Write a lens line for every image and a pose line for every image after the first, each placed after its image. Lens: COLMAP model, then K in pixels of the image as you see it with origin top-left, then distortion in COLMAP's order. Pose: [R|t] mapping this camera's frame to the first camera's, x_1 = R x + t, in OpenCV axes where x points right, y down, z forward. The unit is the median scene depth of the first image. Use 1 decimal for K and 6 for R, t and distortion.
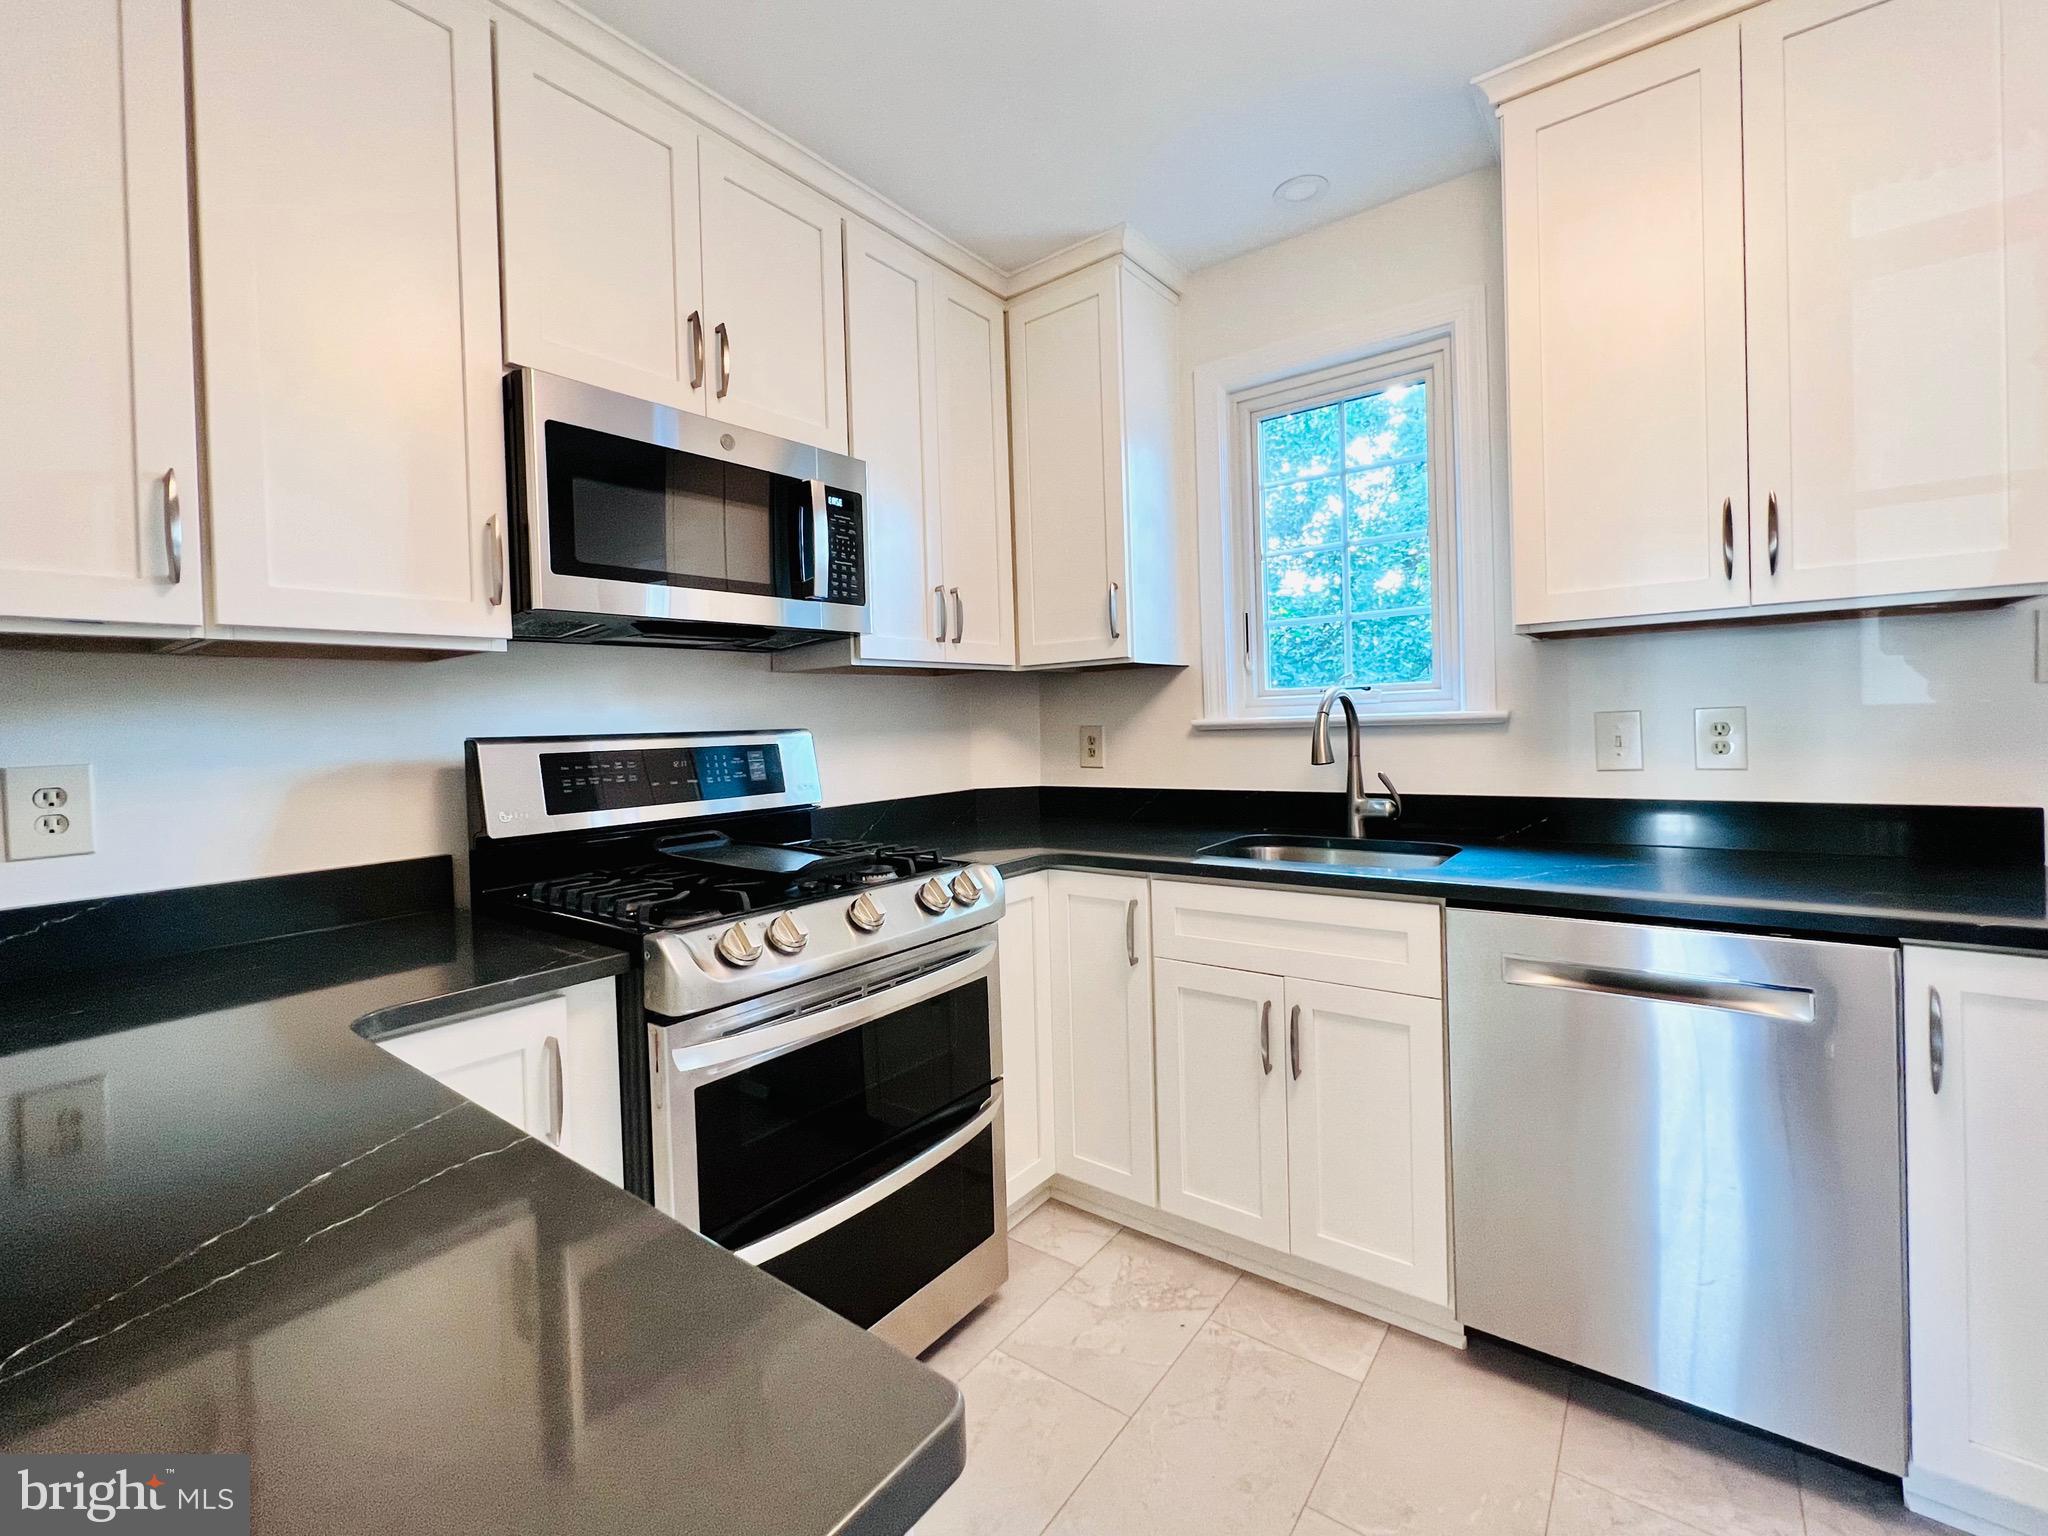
lens RADIAL K [[880.7, 0, 1032.6], [0, 880.7, 736.4], [0, 0, 1]] dist [-0.003128, -0.000200]
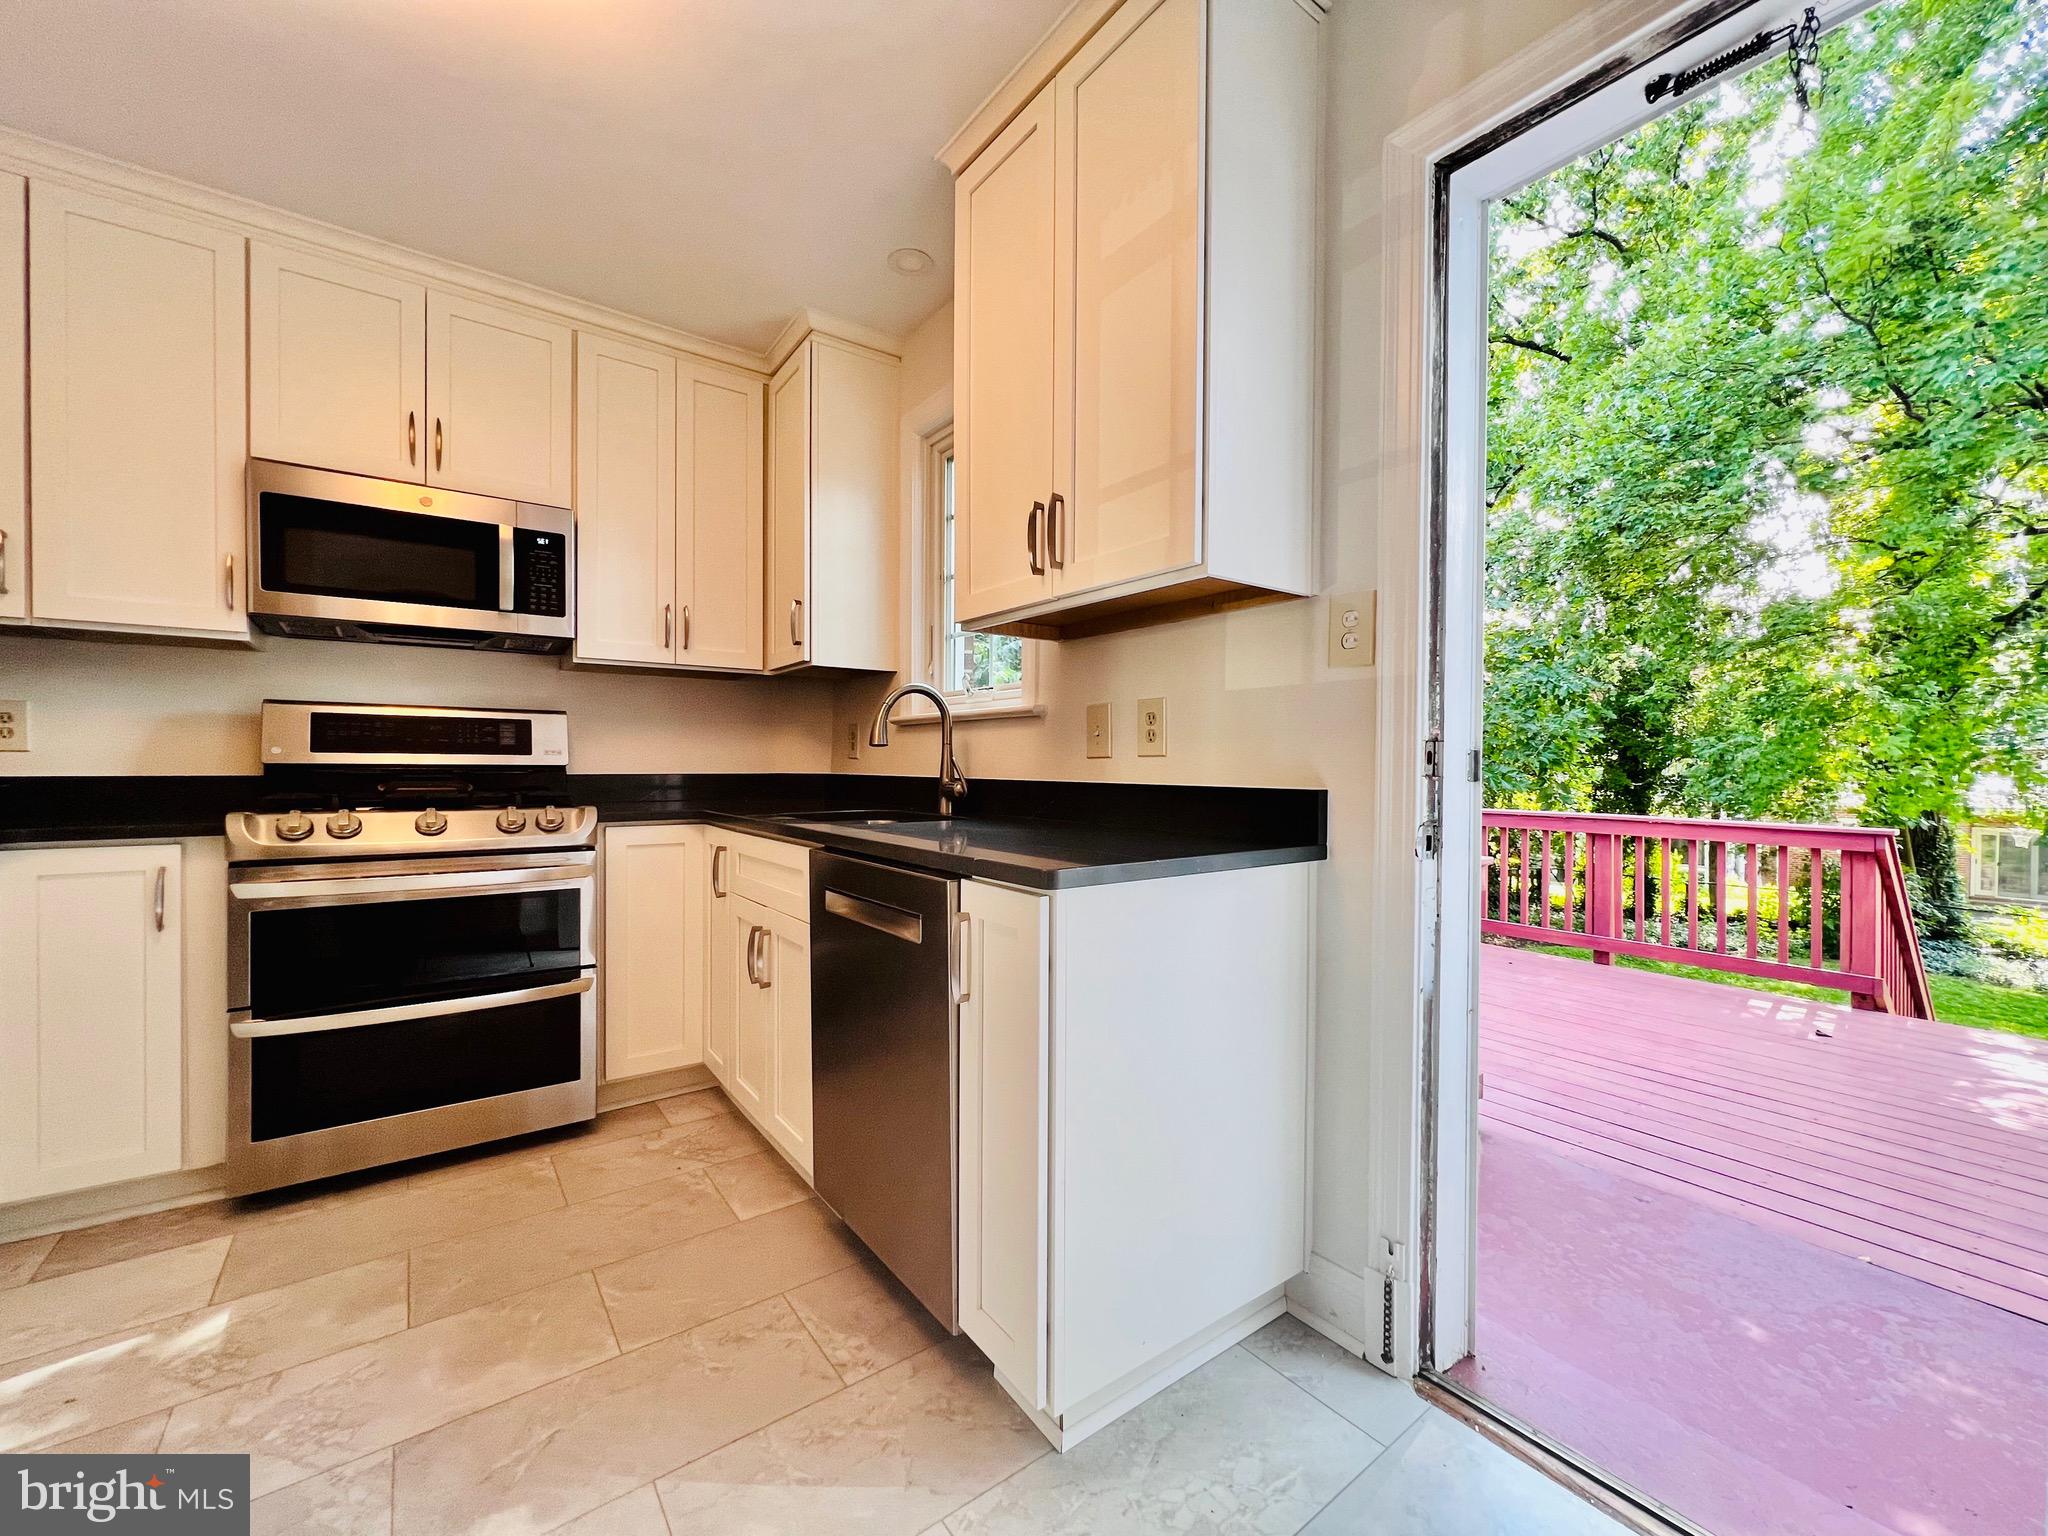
lens RADIAL K [[828.6, 0, 1039.9], [0, 828.6, 779.2], [0, 0, 1]] dist [-0.003085, 0.000444]
pose [[0.959844, 0.041895, -0.277388, 0.925120], [-0.040676, 0.999121, 0.010147, 0.061723], [0.277569, 0.001543, 0.960705, -0.018944]]
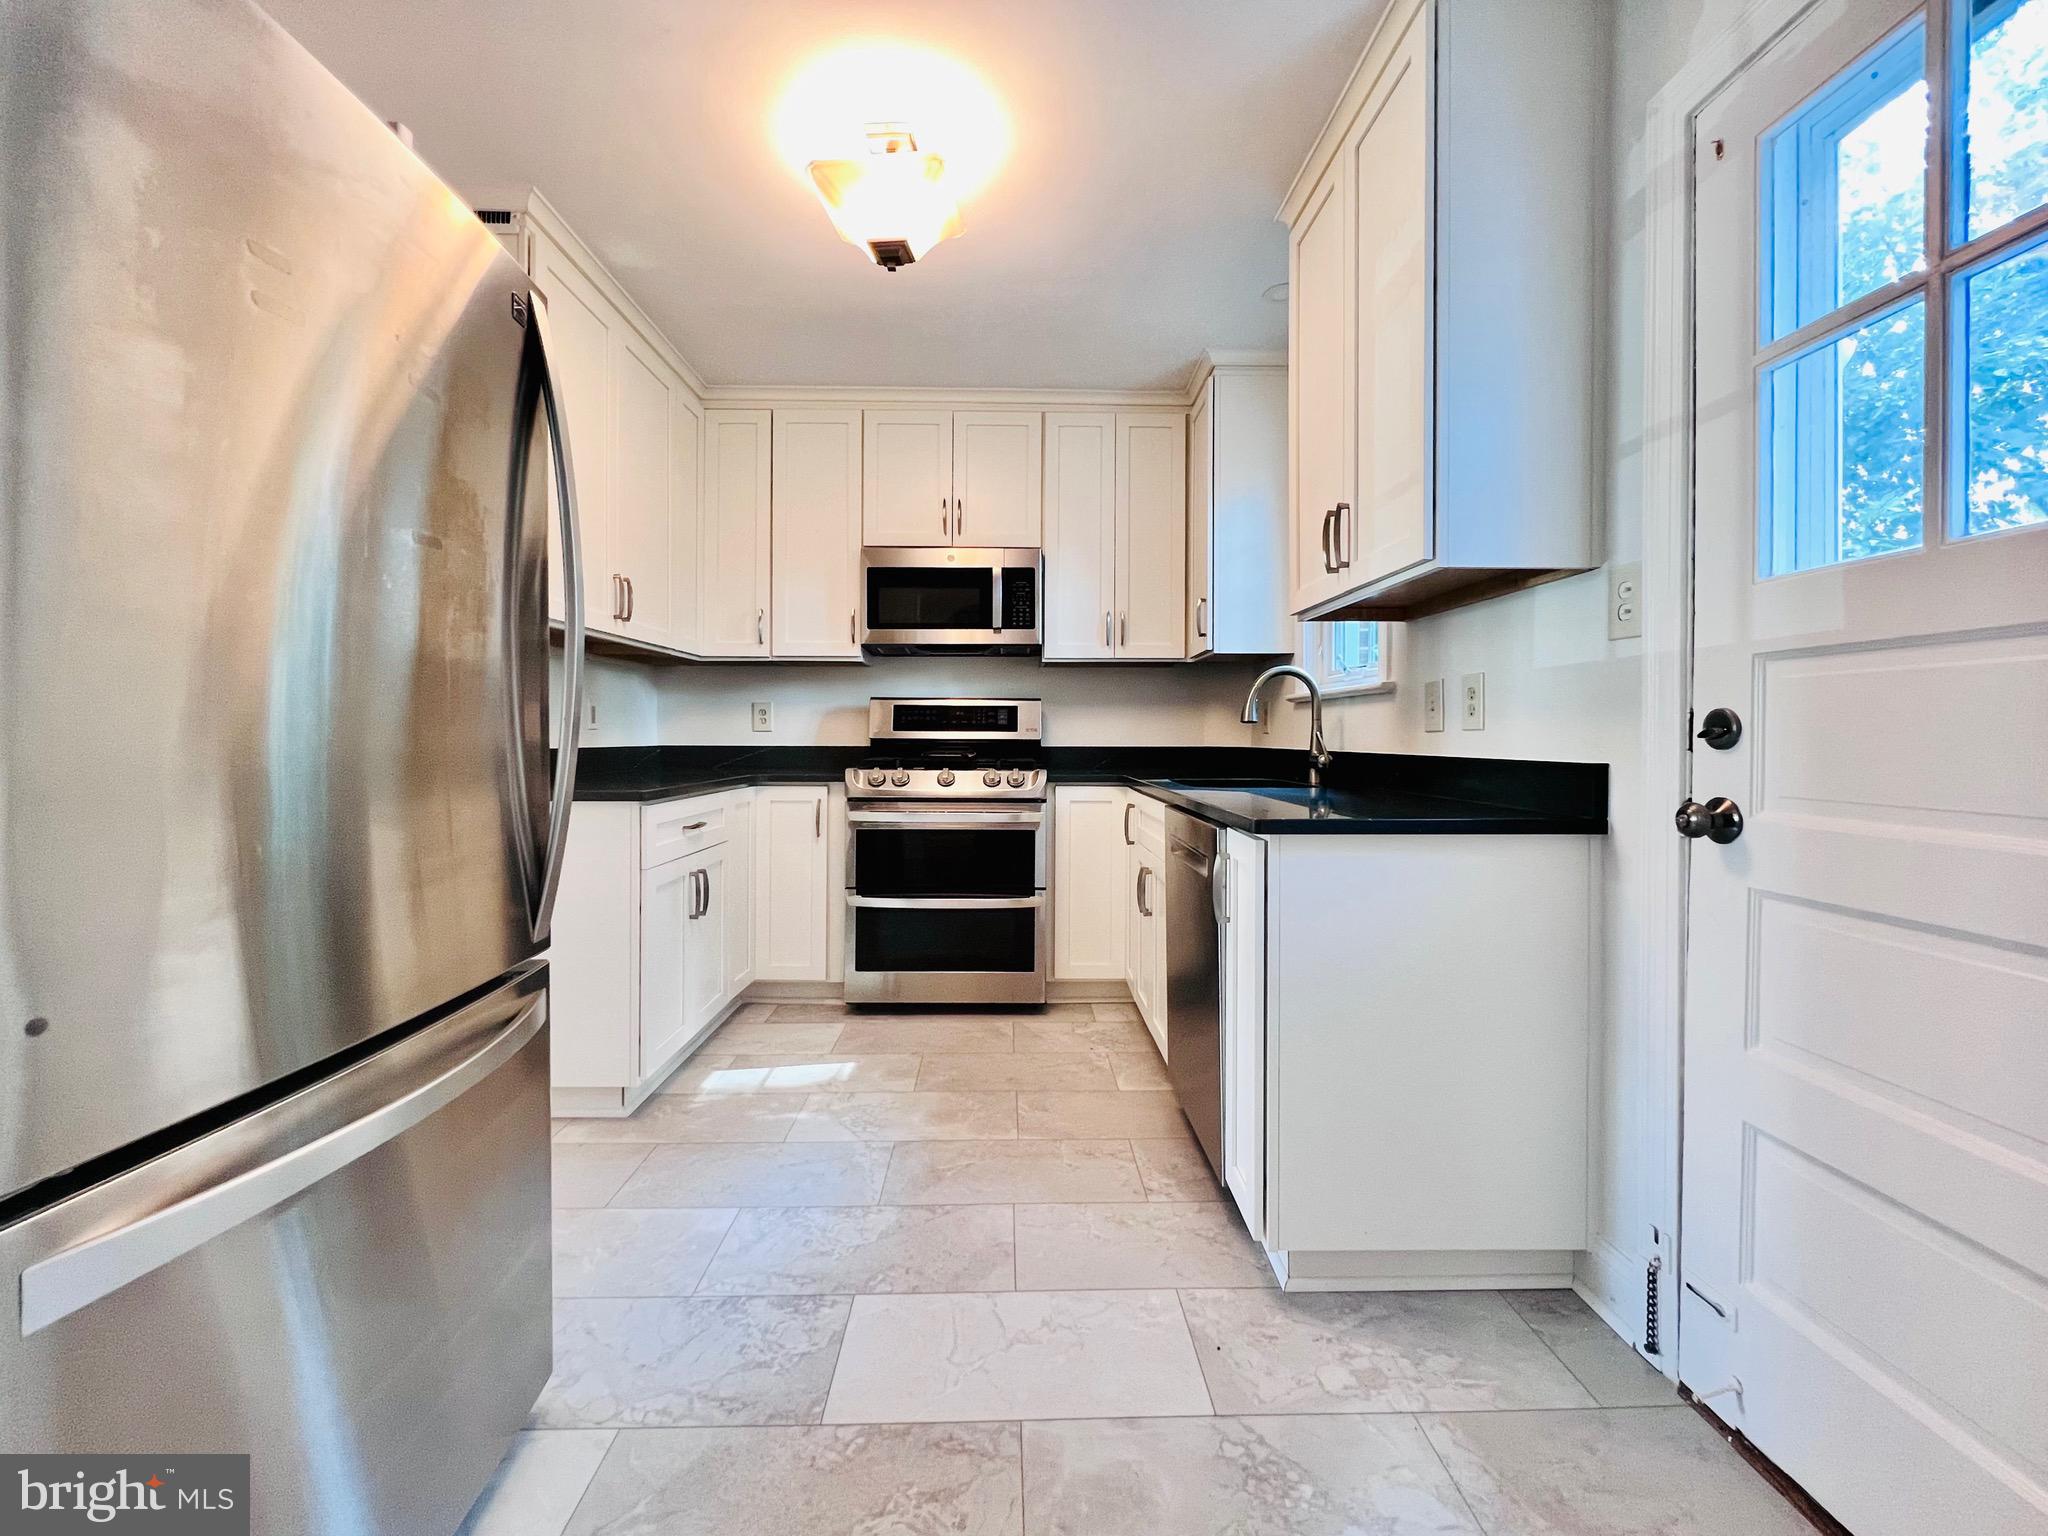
lens RADIAL K [[828.6, 0, 1019.5], [0, 828.6, 751.7], [0, 0, 1]] dist [-0.003085, 0.000444]
pose [[0.624580, 0.048835, -0.779432, 1.201085], [-0.037562, 0.998766, 0.032478, 0.053310], [0.780057, 0.008992, 0.625644, -0.095258]]
